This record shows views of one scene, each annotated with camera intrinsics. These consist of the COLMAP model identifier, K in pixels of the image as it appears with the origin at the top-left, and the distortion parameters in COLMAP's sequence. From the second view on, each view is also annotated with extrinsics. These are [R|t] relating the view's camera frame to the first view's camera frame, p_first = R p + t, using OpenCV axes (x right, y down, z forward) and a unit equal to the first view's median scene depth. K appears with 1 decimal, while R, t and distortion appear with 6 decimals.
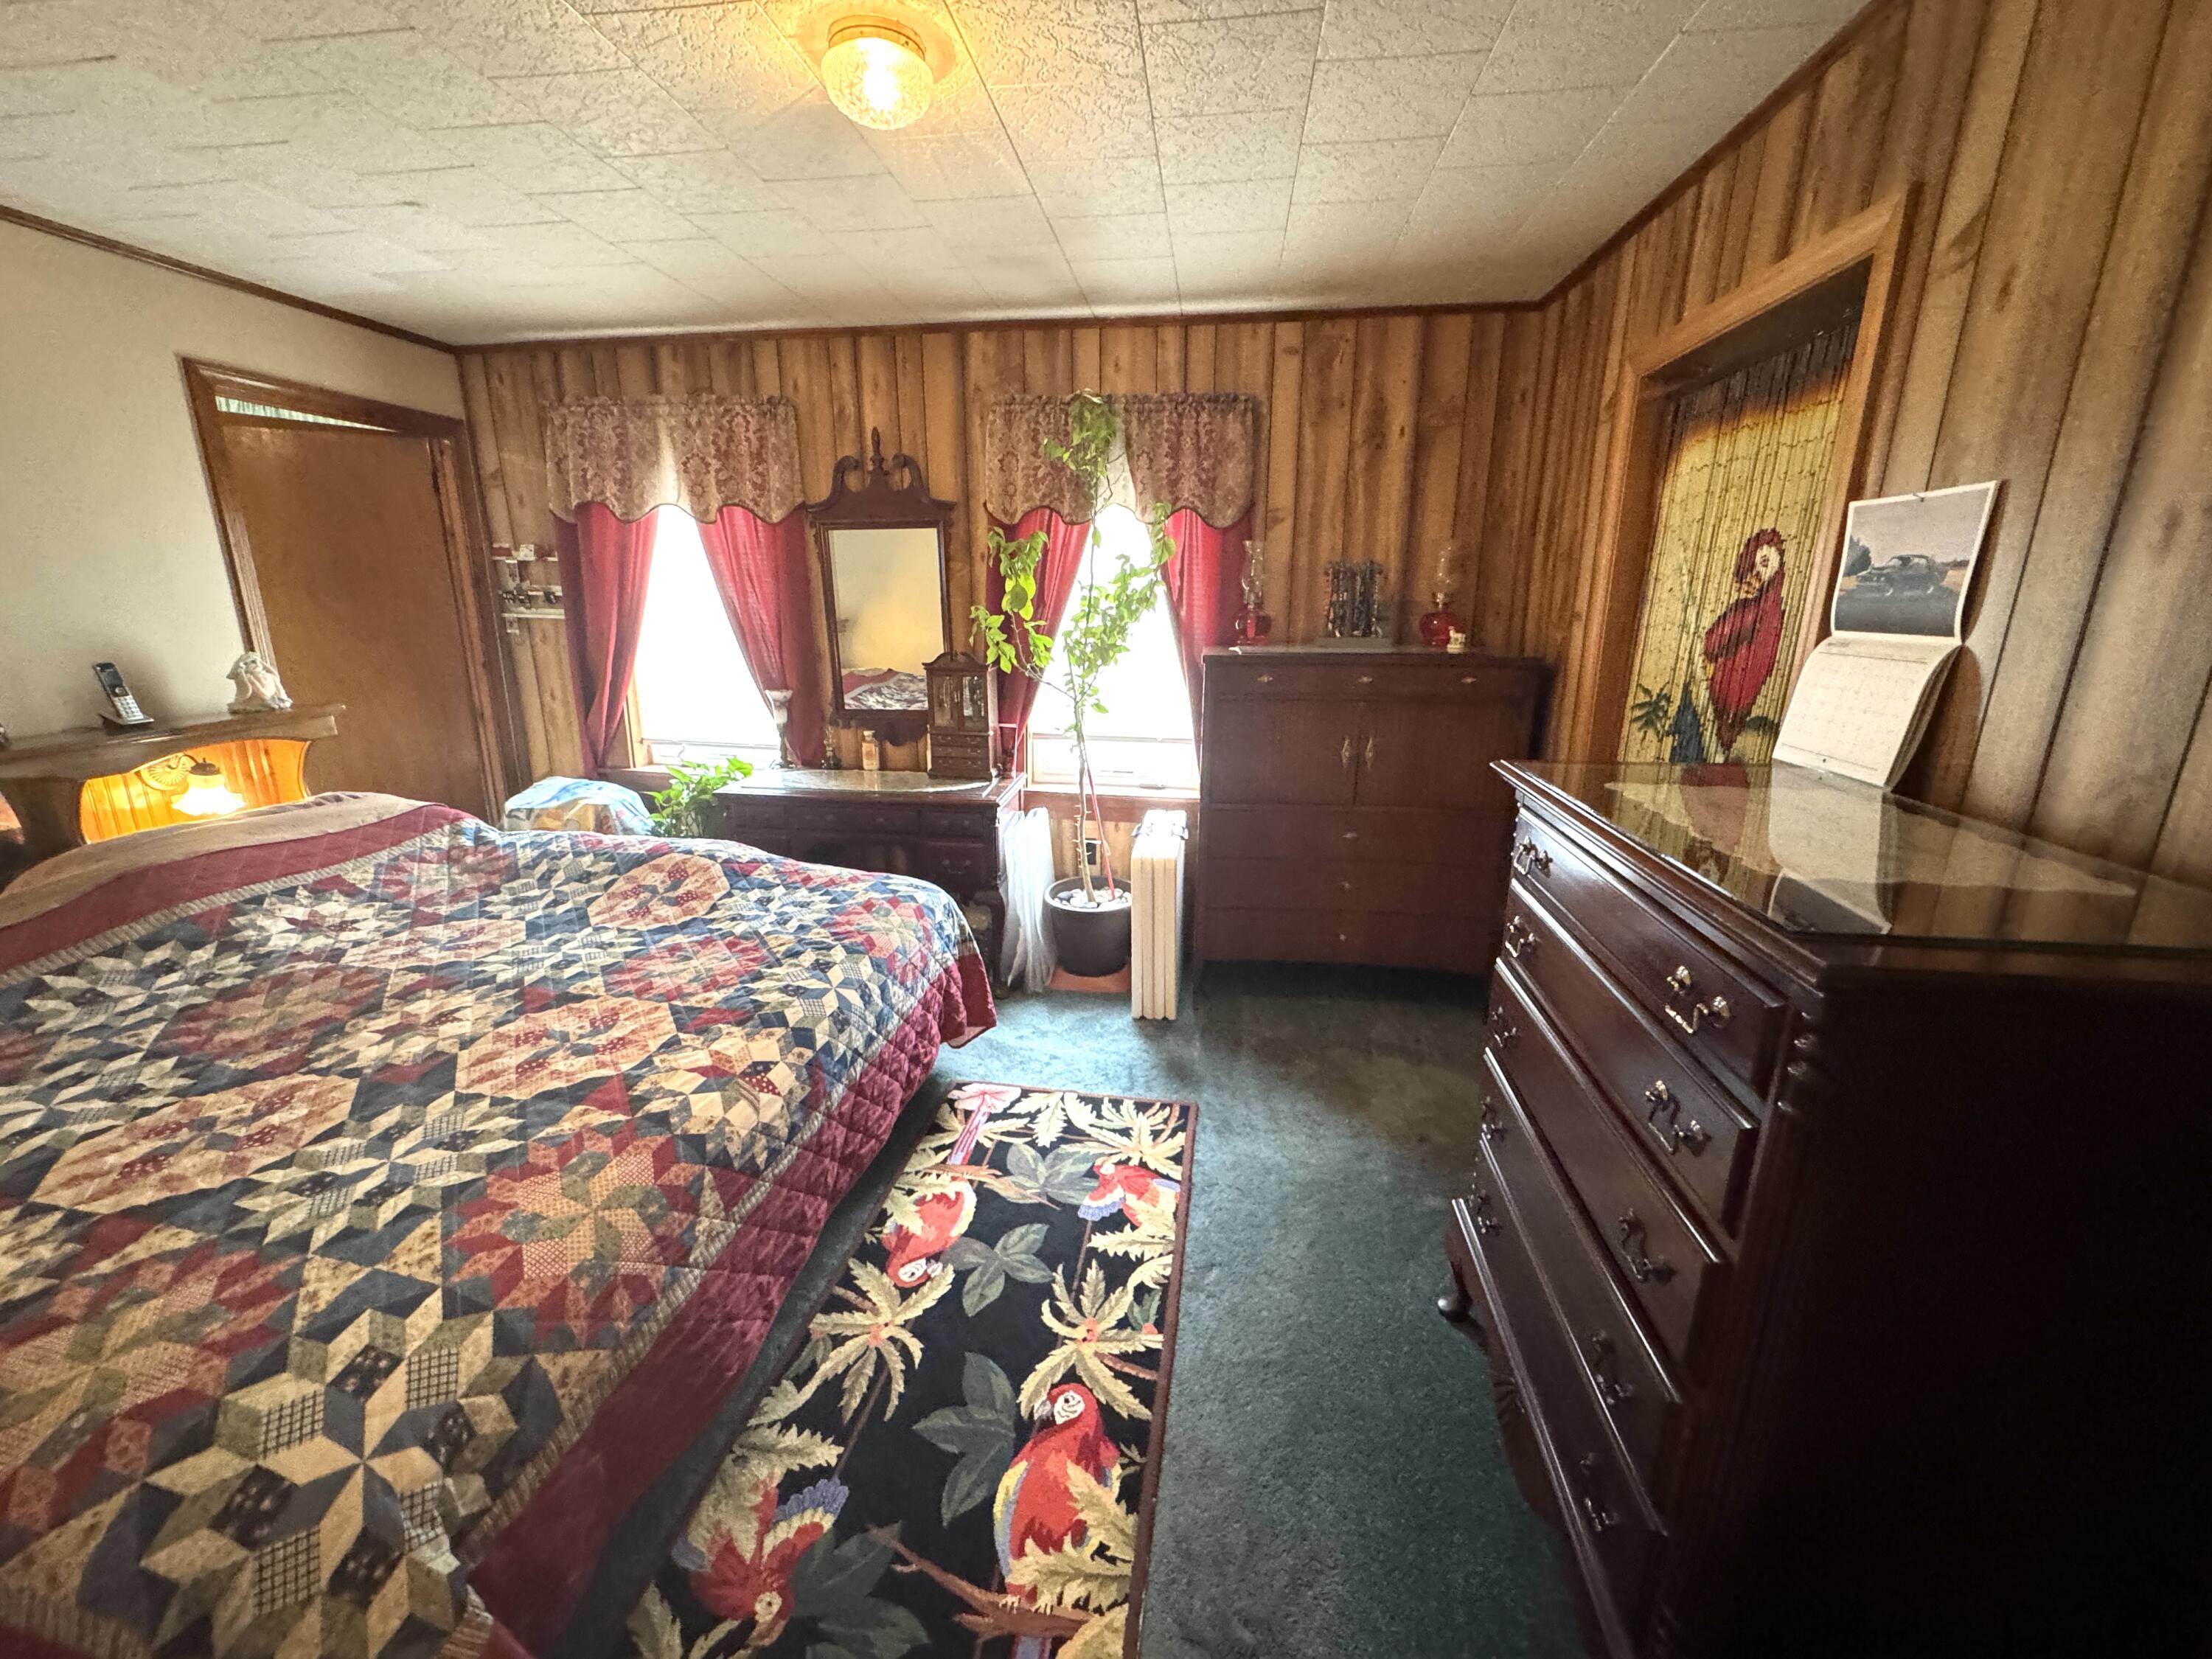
lens RADIAL K [[882.9, 0, 1102.8], [0, 882.9, 831.2], [0, 0, 1]] dist [-0.002578, 0.000767]
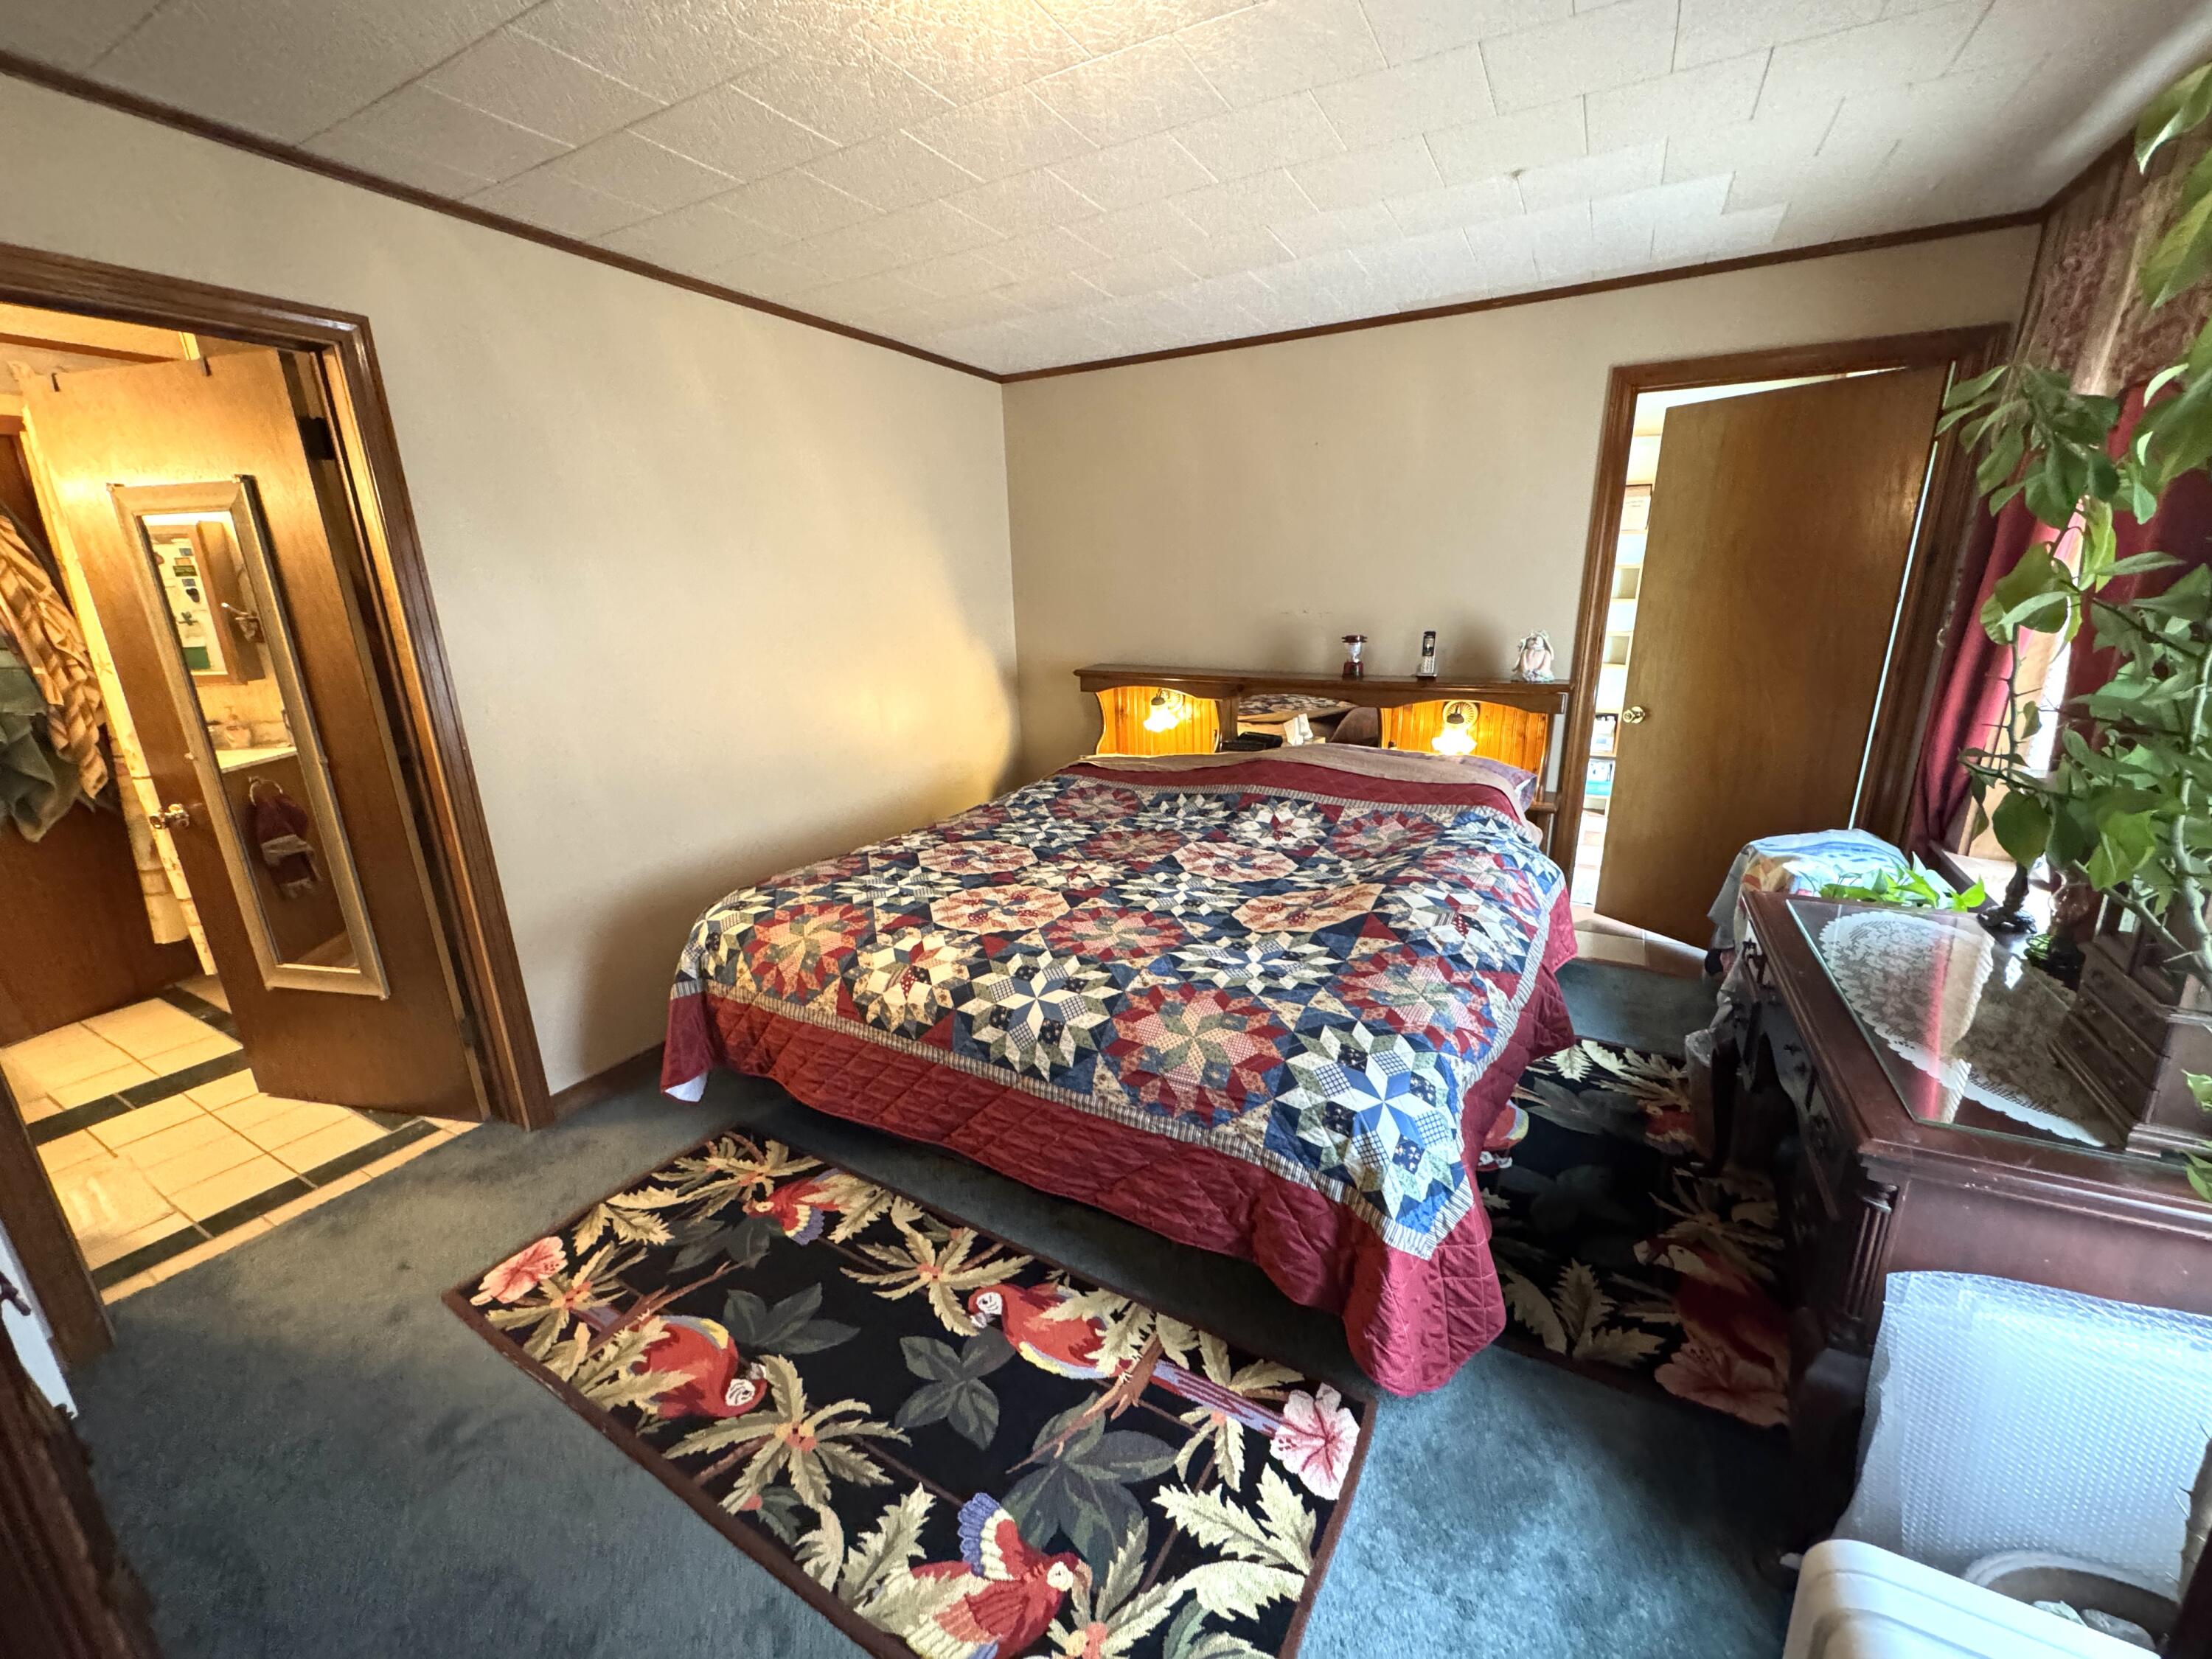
lens RADIAL K [[882.9, 0, 1103.0], [0, 882.9, 829.4], [0, 0, 1]] dist [-0.002578, 0.000767]
pose [[-0.369363, 0.252651, -0.894281, 0.448926], [-0.223042, 0.910100, 0.349243, -0.318426], [0.902121, 0.328460, -0.279805, 1.172676]]
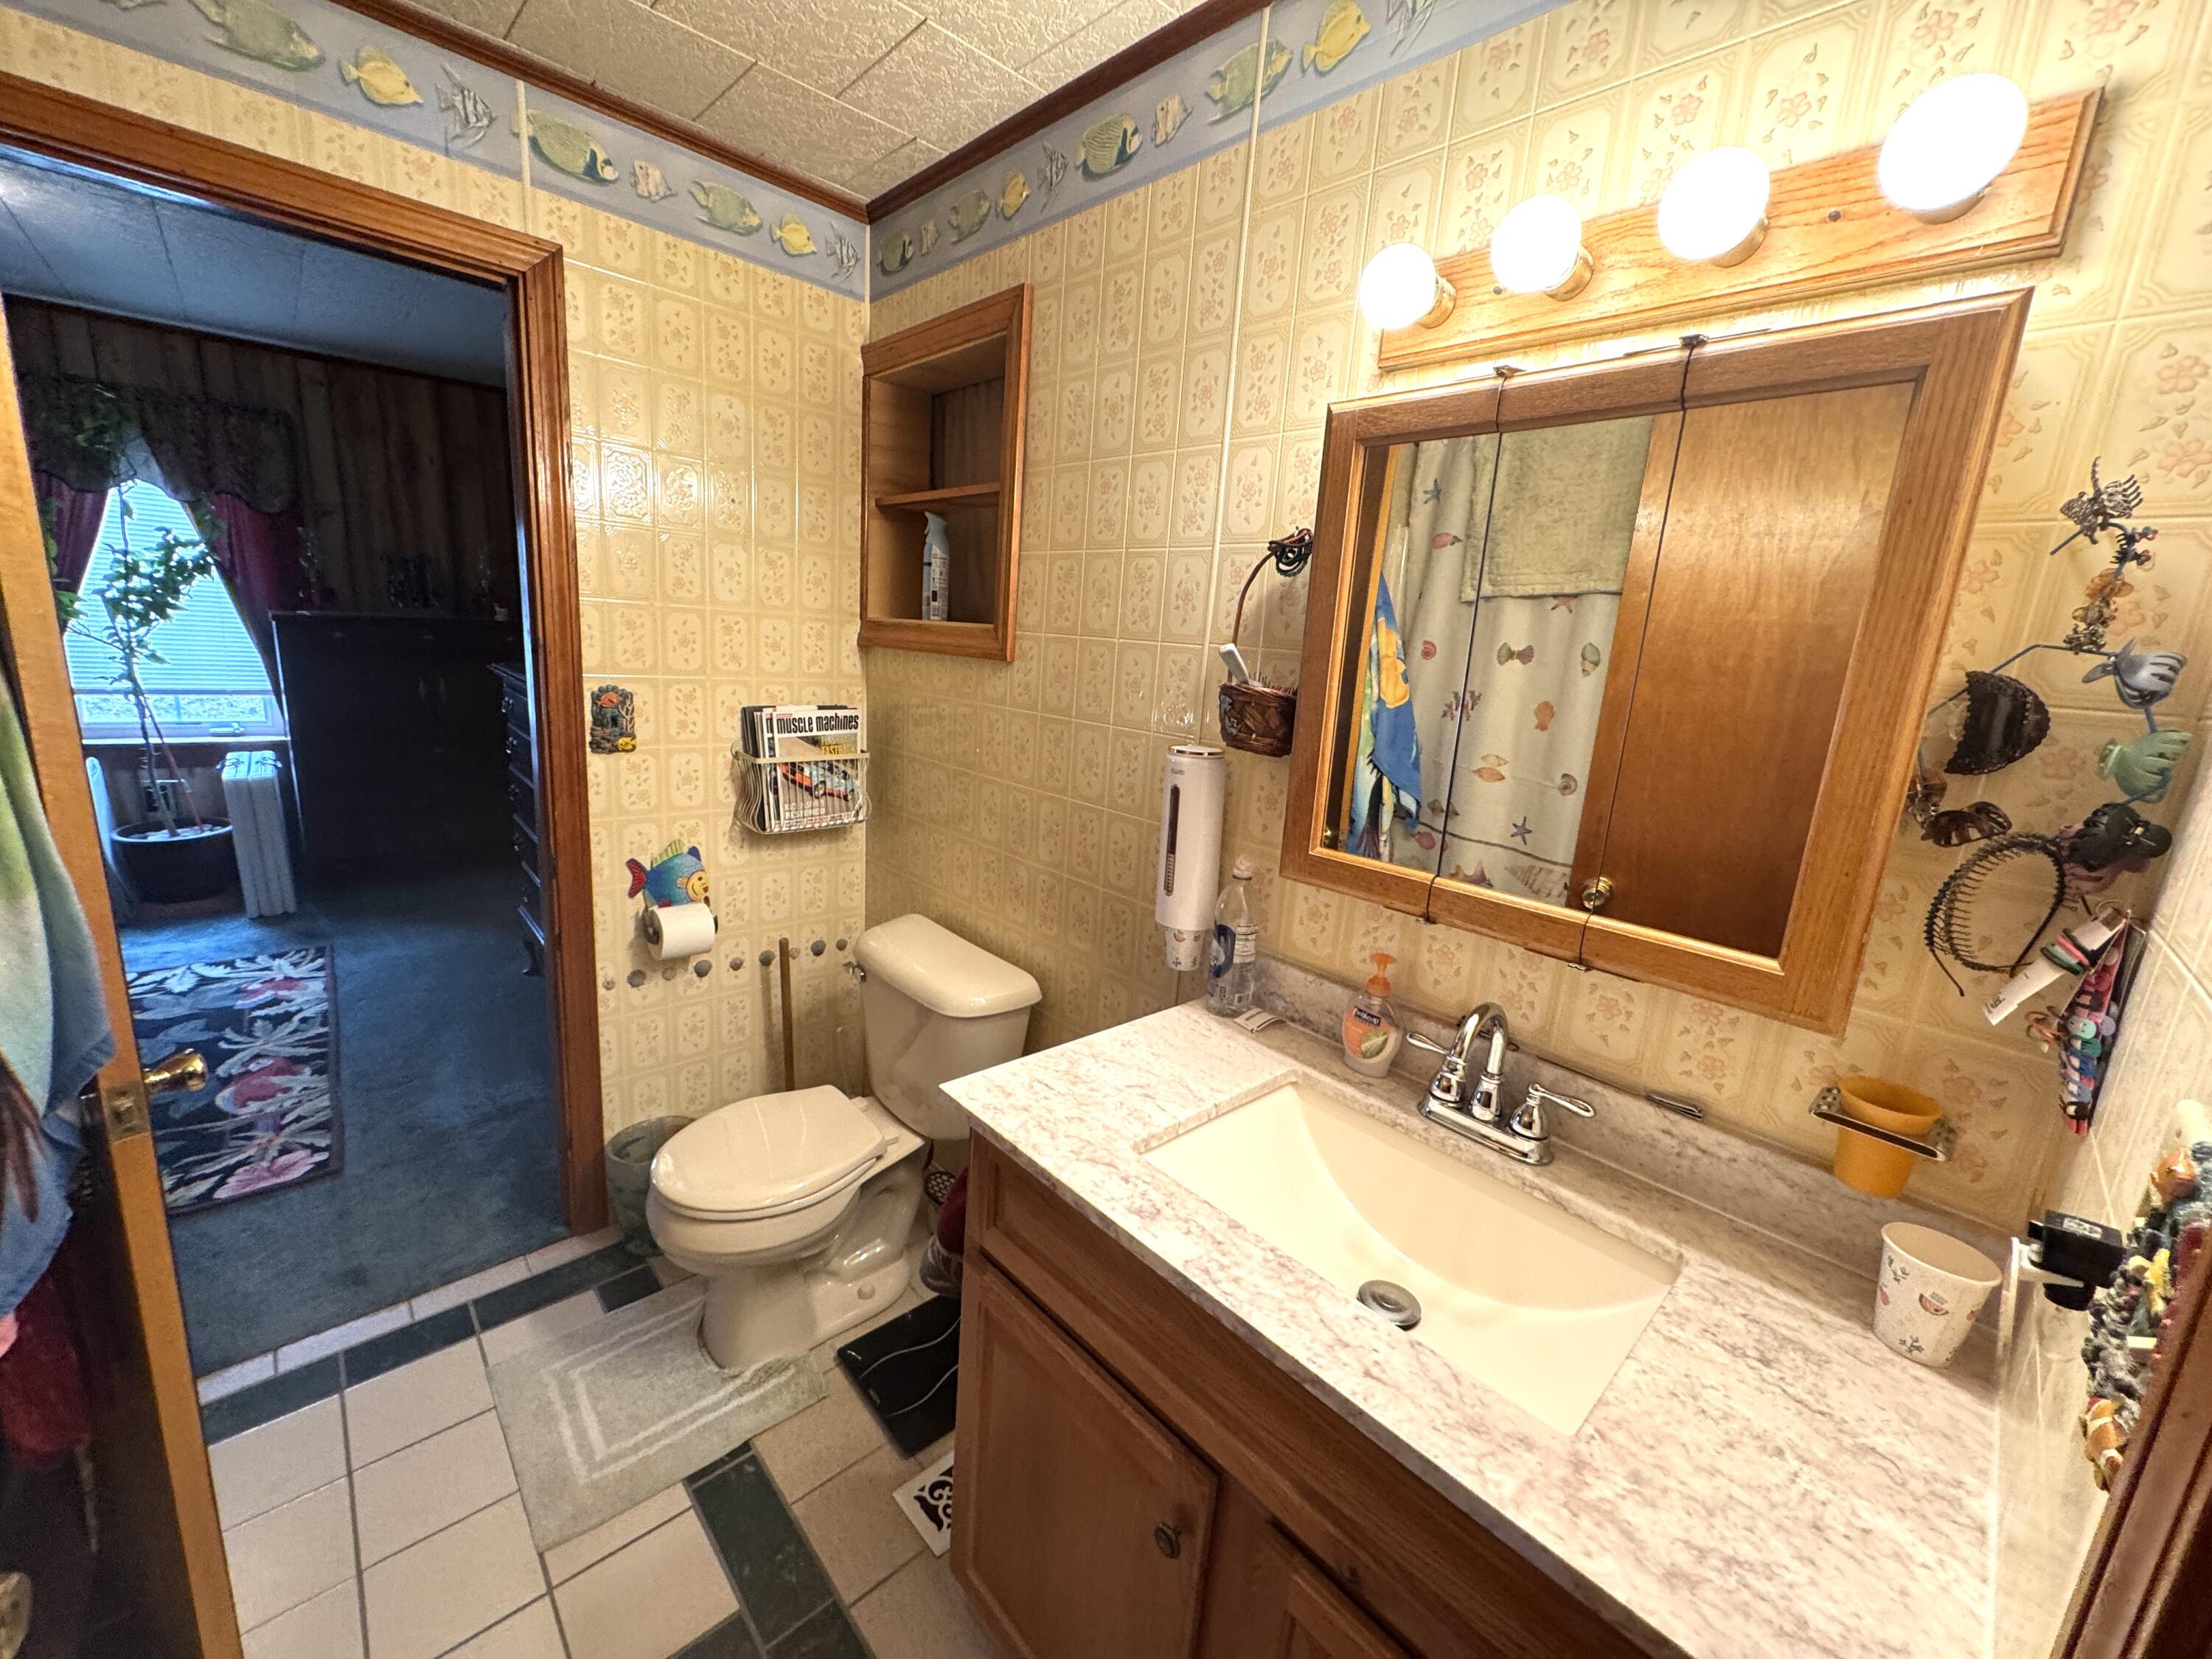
lens RADIAL K [[882.9, 0, 1104.1], [0, 882.9, 829.3], [0, 0, 1]] dist [-0.002578, 0.000767]
pose [[0.640903, -0.137432, 0.755219, -0.168384], [0.136669, 0.988553, 0.063912, 0.268693], [-0.755358, 0.062253, 0.652349, -1.017945]]
